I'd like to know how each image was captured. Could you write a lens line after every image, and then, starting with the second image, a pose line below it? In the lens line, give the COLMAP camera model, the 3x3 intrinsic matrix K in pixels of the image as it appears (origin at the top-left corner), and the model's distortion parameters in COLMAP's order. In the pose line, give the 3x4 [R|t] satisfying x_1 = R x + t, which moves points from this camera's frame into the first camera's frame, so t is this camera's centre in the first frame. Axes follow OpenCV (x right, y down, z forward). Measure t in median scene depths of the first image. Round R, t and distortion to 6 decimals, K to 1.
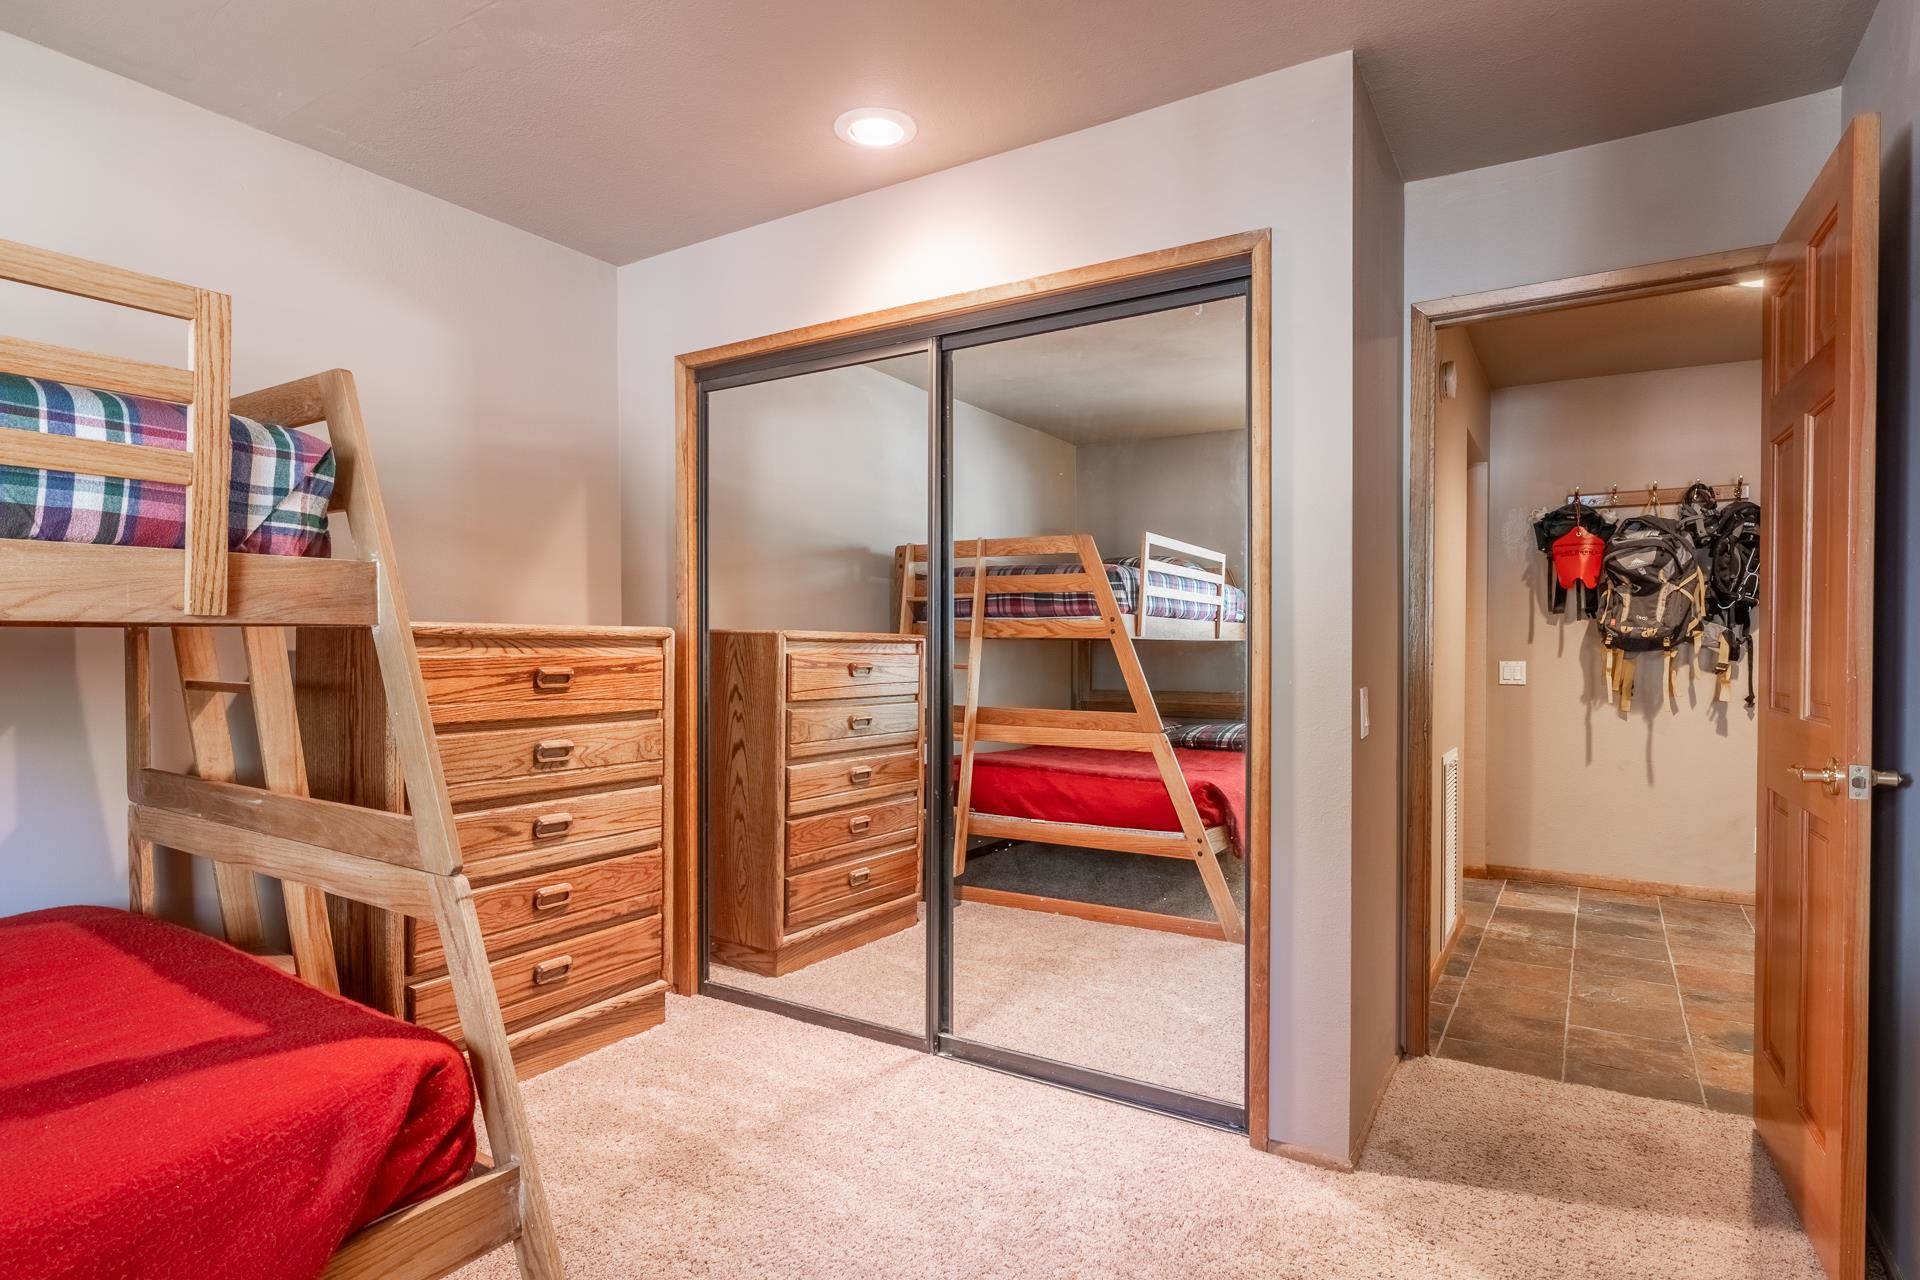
lens RADIAL K [[1020.8, 0, 942.2], [0, 1020.8, 656.0], [0, 0, 1]] dist [-0.001271, -0.002117]
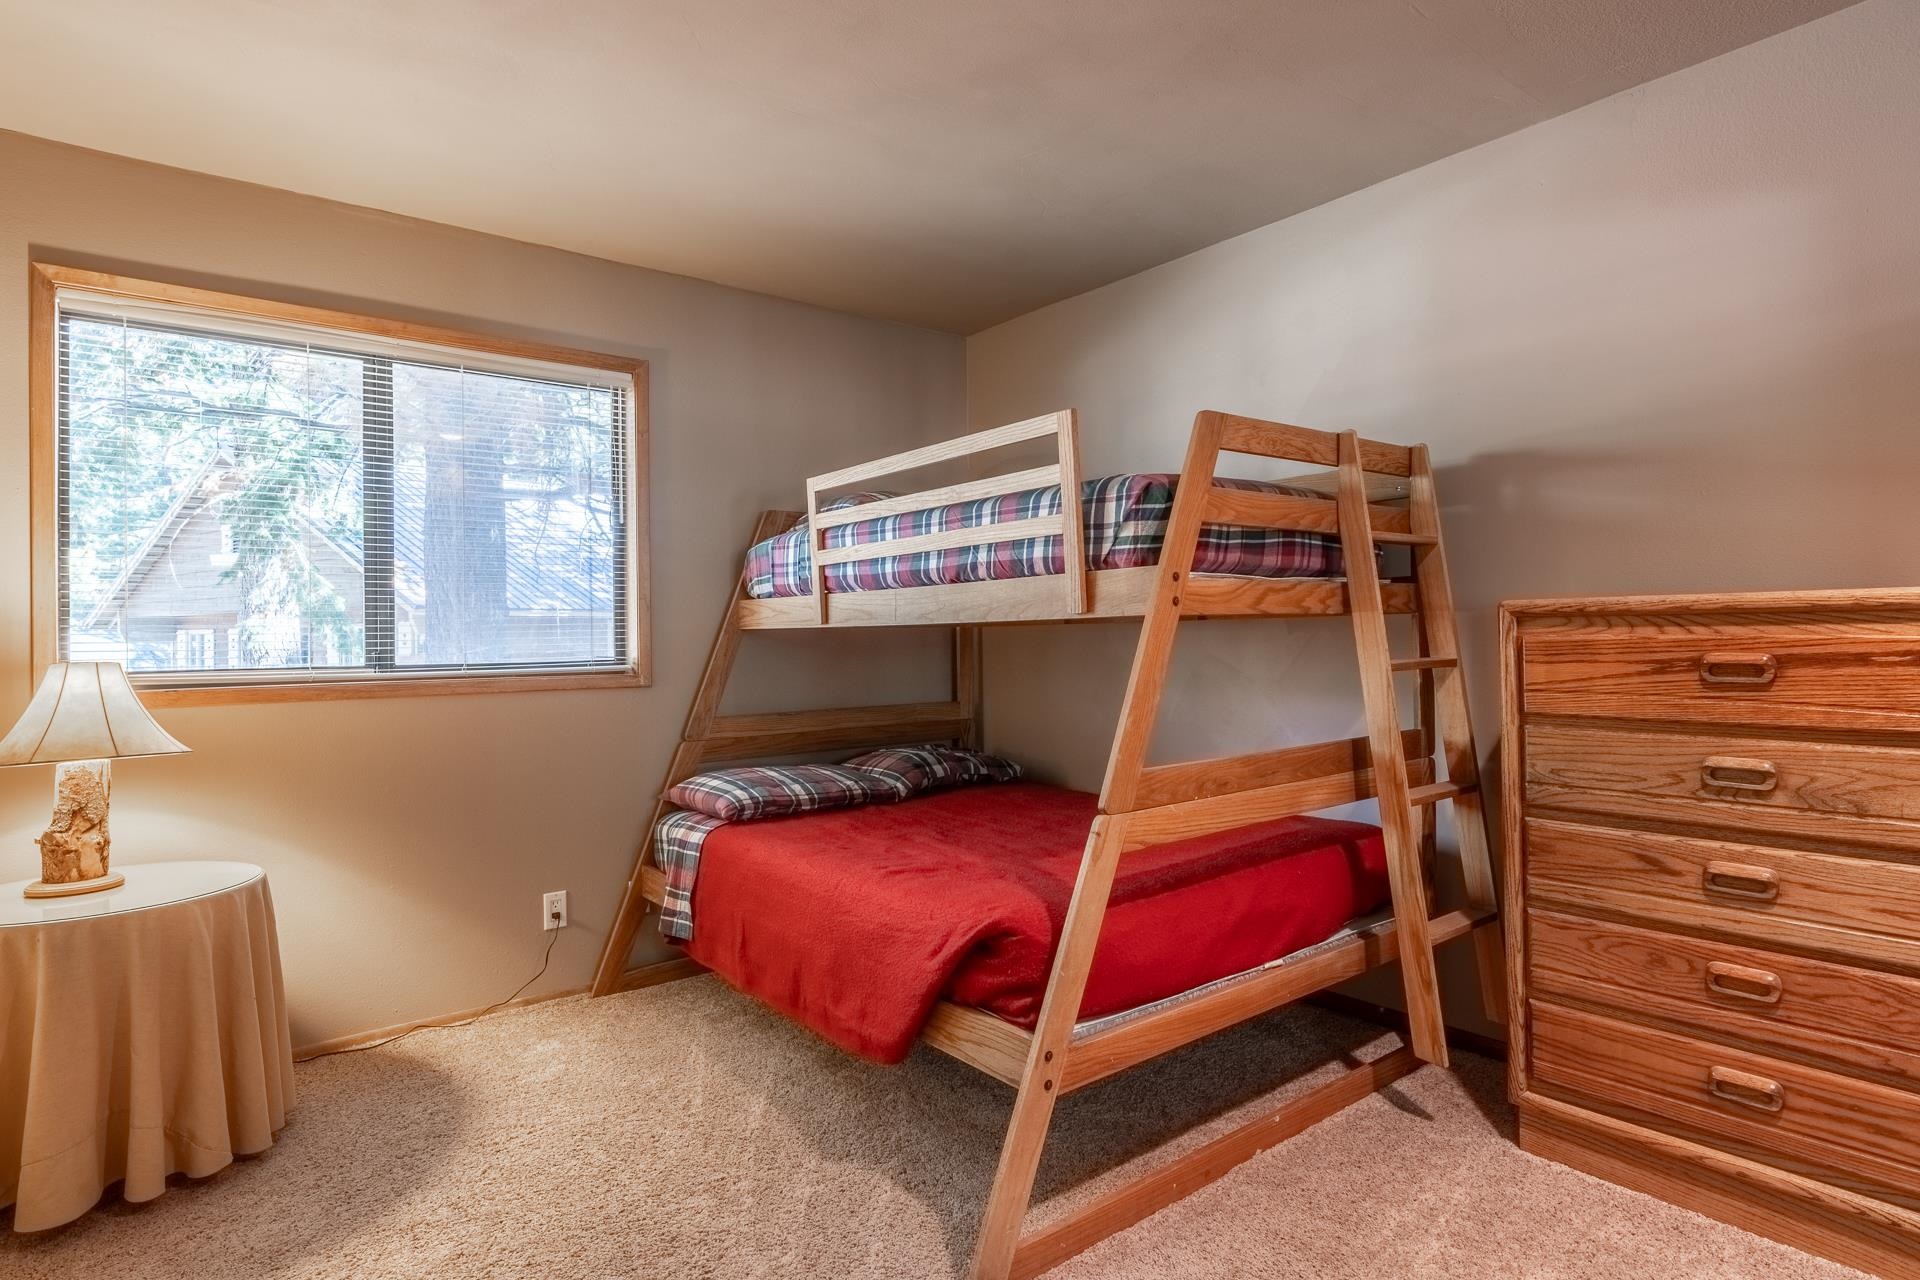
lens RADIAL K [[1020.8, 0, 941.3], [0, 1020.8, 621.0], [0, 0, 1]] dist [-0.001271, -0.002117]
pose [[-0.318335, -0.008360, -0.947942, 0.478642], [0.005009, 0.999932, -0.010500, -0.007085], [0.947965, -0.008091, -0.318271, 0.740208]]
